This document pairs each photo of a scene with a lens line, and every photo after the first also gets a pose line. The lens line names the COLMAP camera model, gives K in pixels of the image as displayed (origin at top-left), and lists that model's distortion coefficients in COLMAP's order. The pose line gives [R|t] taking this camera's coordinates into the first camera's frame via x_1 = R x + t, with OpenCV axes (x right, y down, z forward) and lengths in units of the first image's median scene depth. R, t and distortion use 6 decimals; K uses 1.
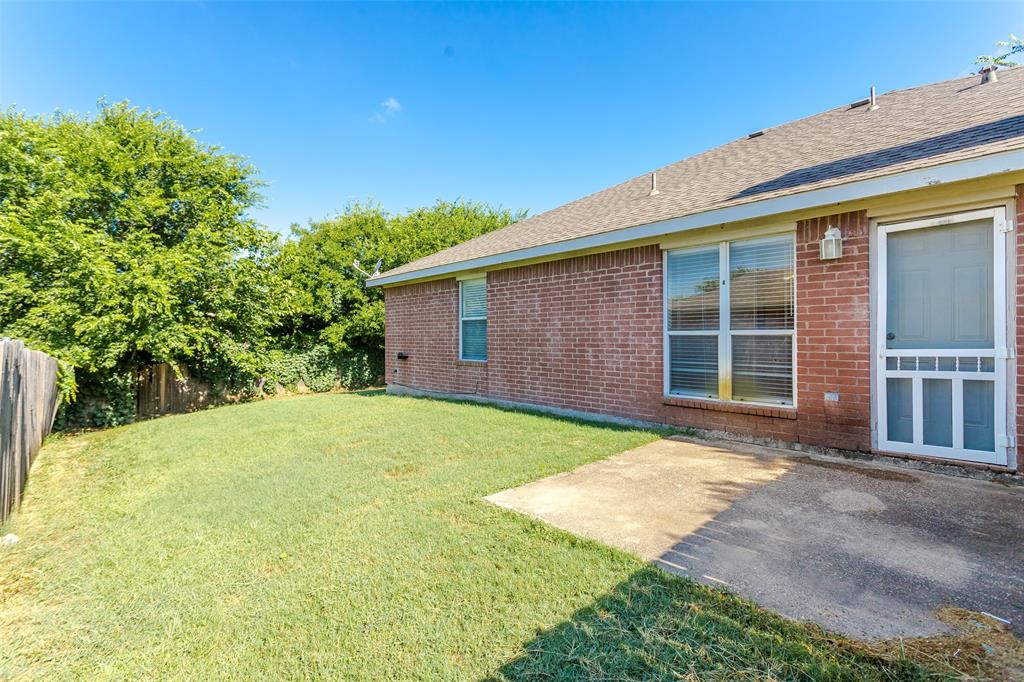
lens RADIAL K [[491.1, 0, 515.1], [0, 491.1, 339.9], [0, 0, 1]] dist [-0.002732, 0.004327]
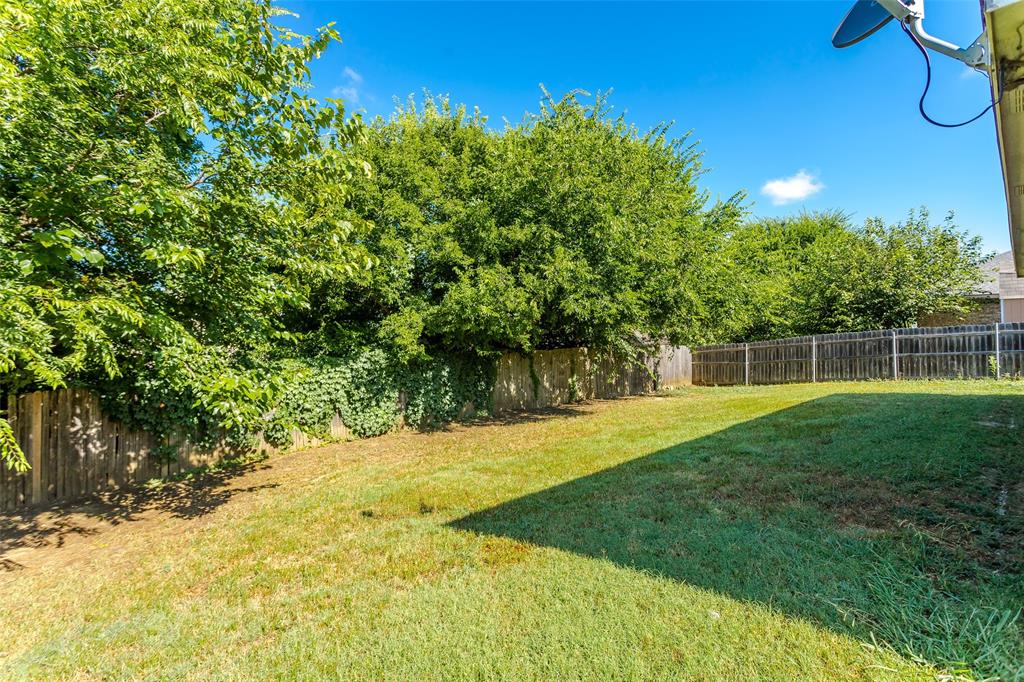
lens RADIAL K [[491.1, 0, 508.5], [0, 491.1, 337.9], [0, 0, 1]] dist [-0.002732, 0.004327]
pose [[0.999849, 0.004847, 0.016664, -0.270434], [-0.004737, 0.999967, -0.006629, 0.001165], [-0.016696, 0.006549, 0.999839, 0.487379]]
